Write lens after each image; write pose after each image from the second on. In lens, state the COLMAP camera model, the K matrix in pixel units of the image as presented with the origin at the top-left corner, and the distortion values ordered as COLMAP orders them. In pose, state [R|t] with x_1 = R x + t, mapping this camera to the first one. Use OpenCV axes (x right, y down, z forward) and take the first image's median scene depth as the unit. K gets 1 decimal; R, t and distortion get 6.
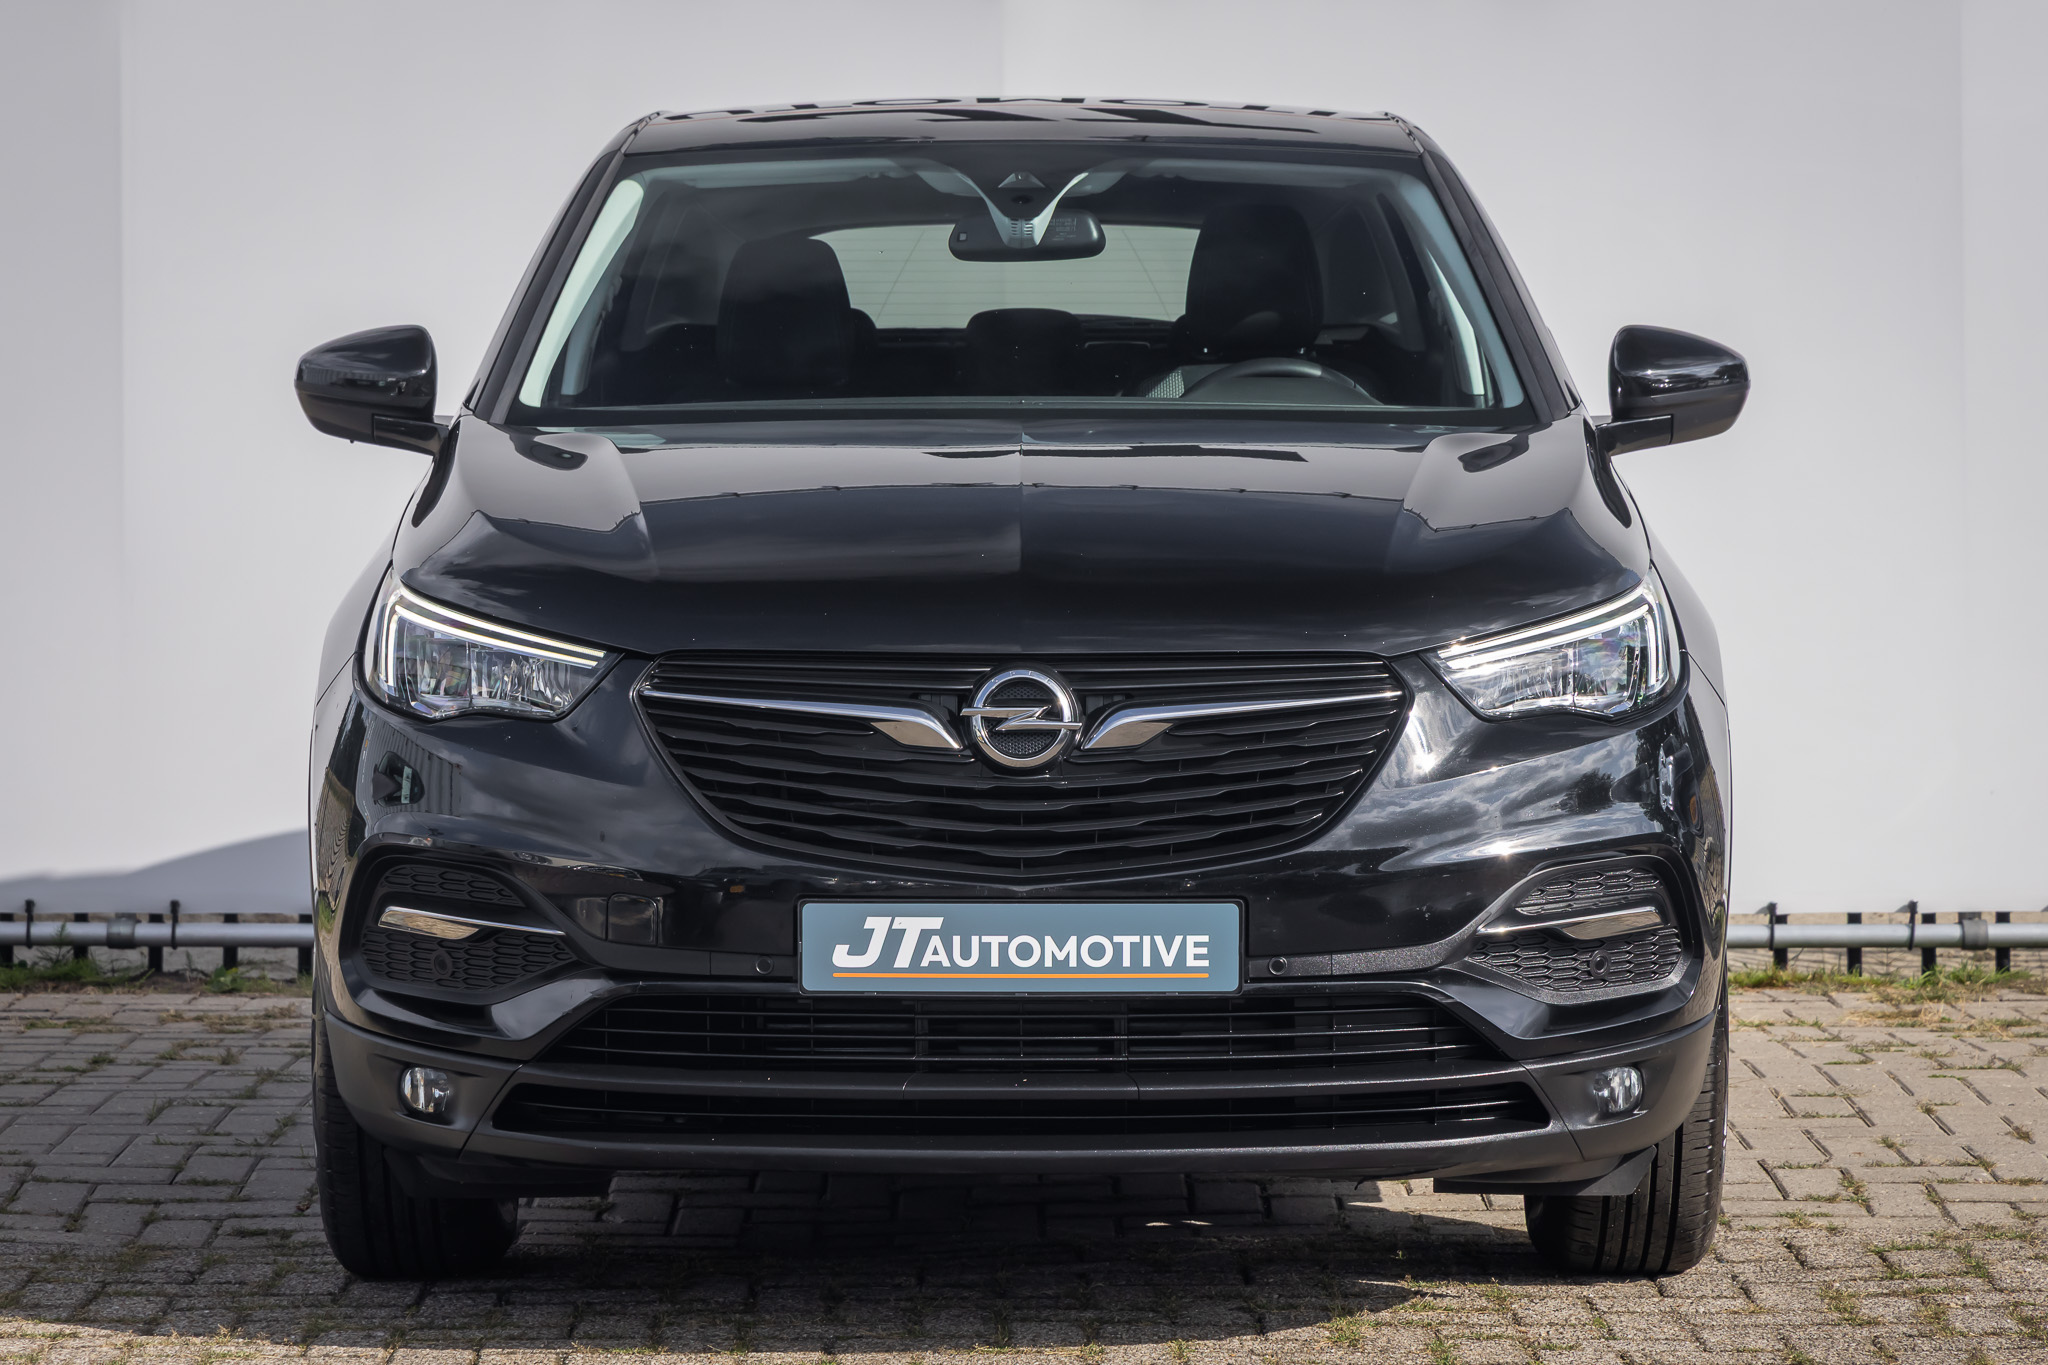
lens RADIAL K [[12531.3, 0, 1024.0], [0, 12531.3, 682.5], [0, 0, 1]] dist [0.272194, 19.031631]
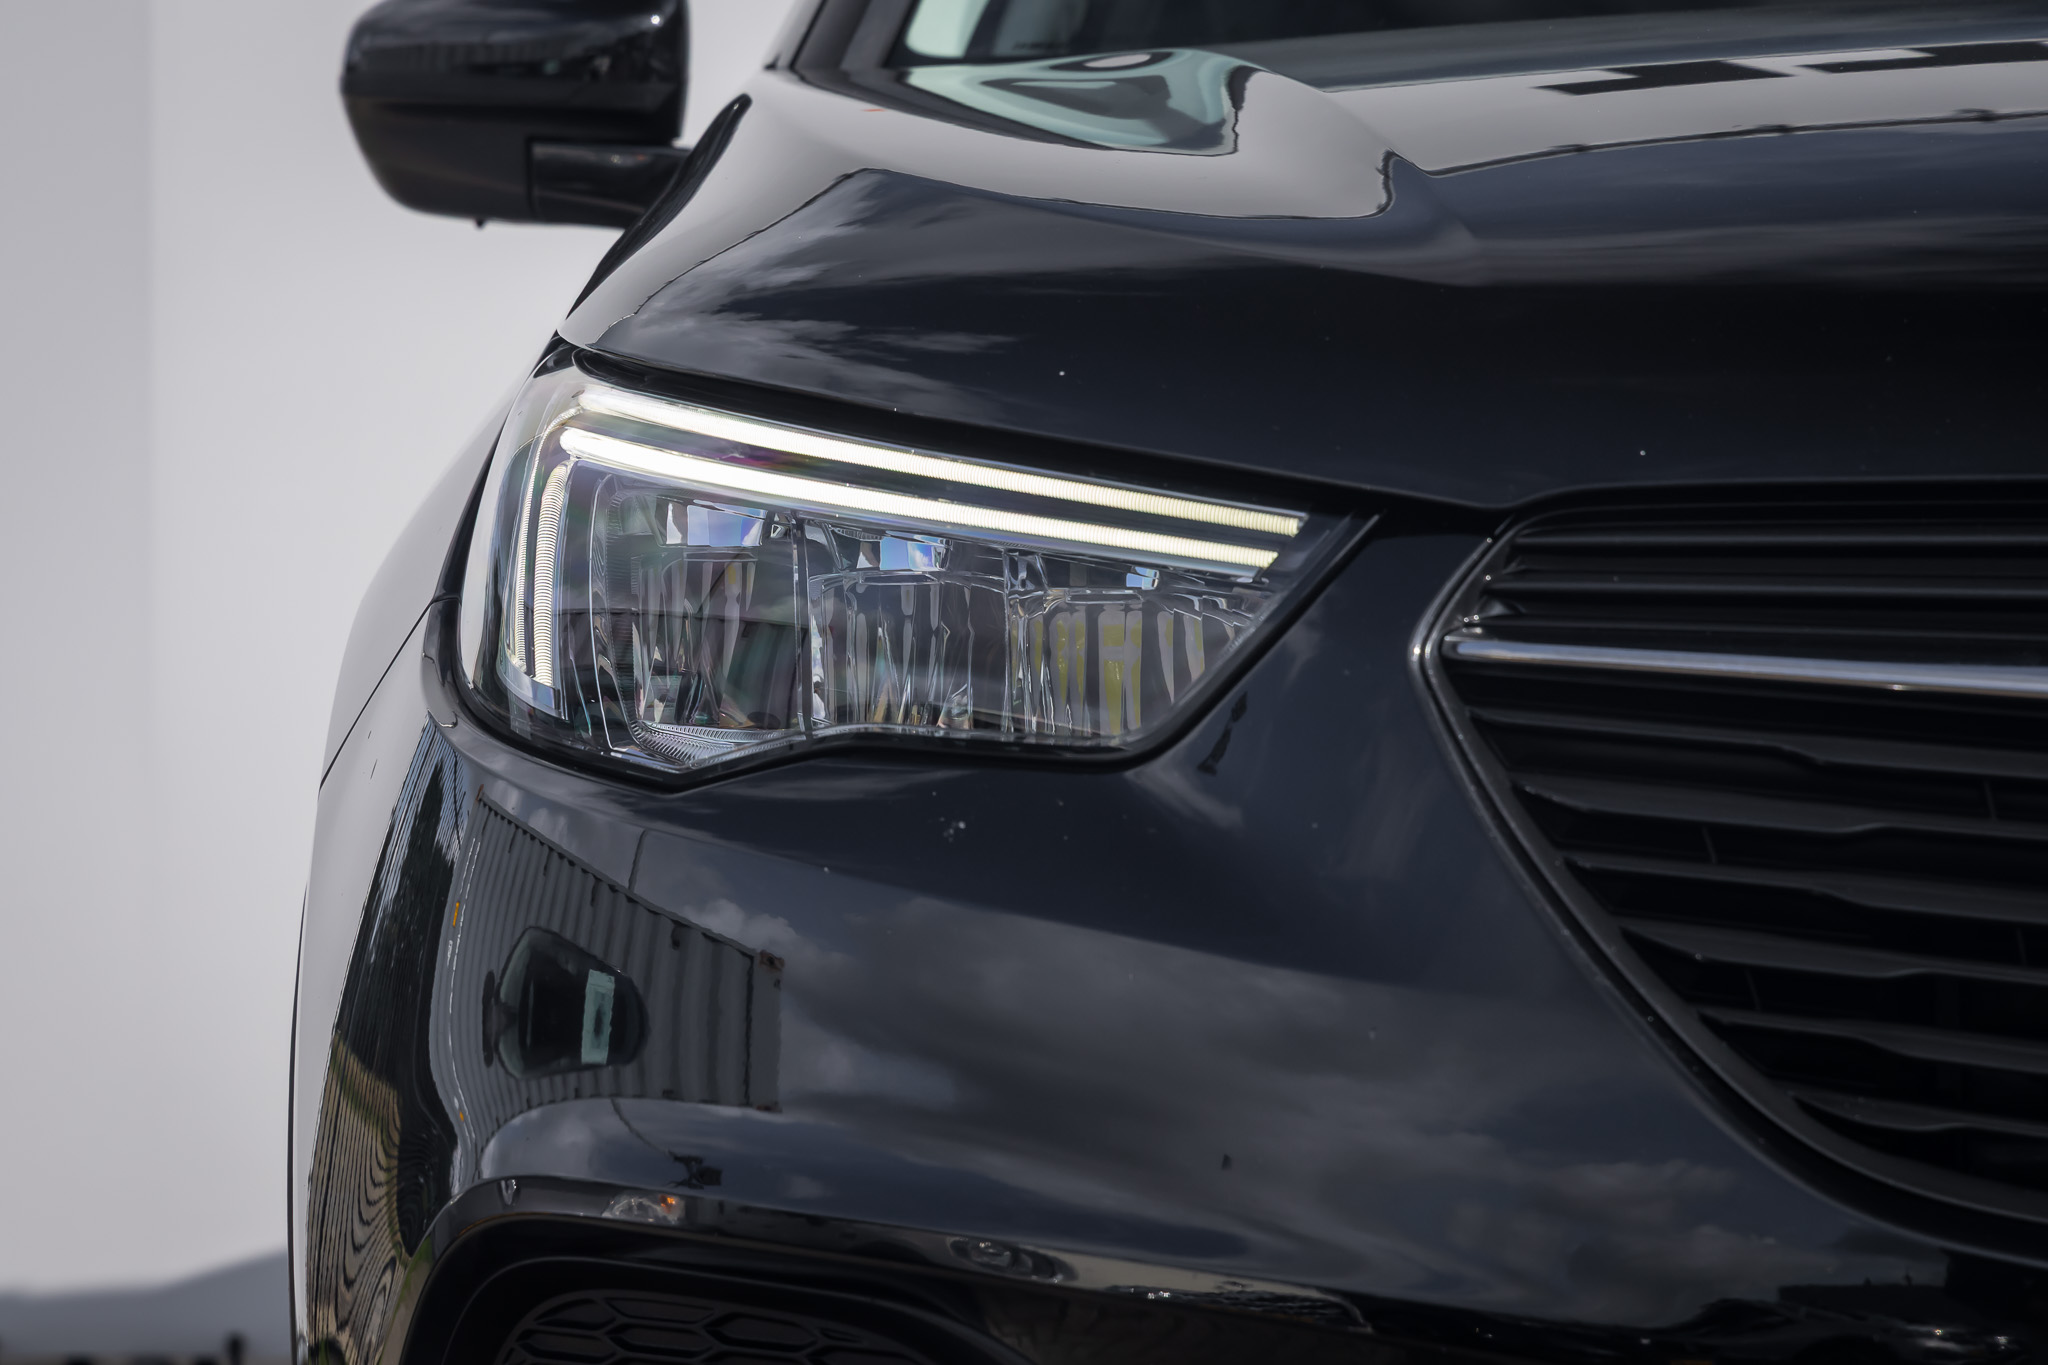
lens RADIAL K [[12531.3, 0, 1024.0], [0, 12531.3, 682.5], [0, 0, 1]] dist [0.272194, 19.031631]
pose [[0.999804, -0.003974, -0.019381, -0.033270], [0.003371, 0.999512, -0.031049, 0.009551], [0.019494, 0.030978, 0.999330, 0.702336]]
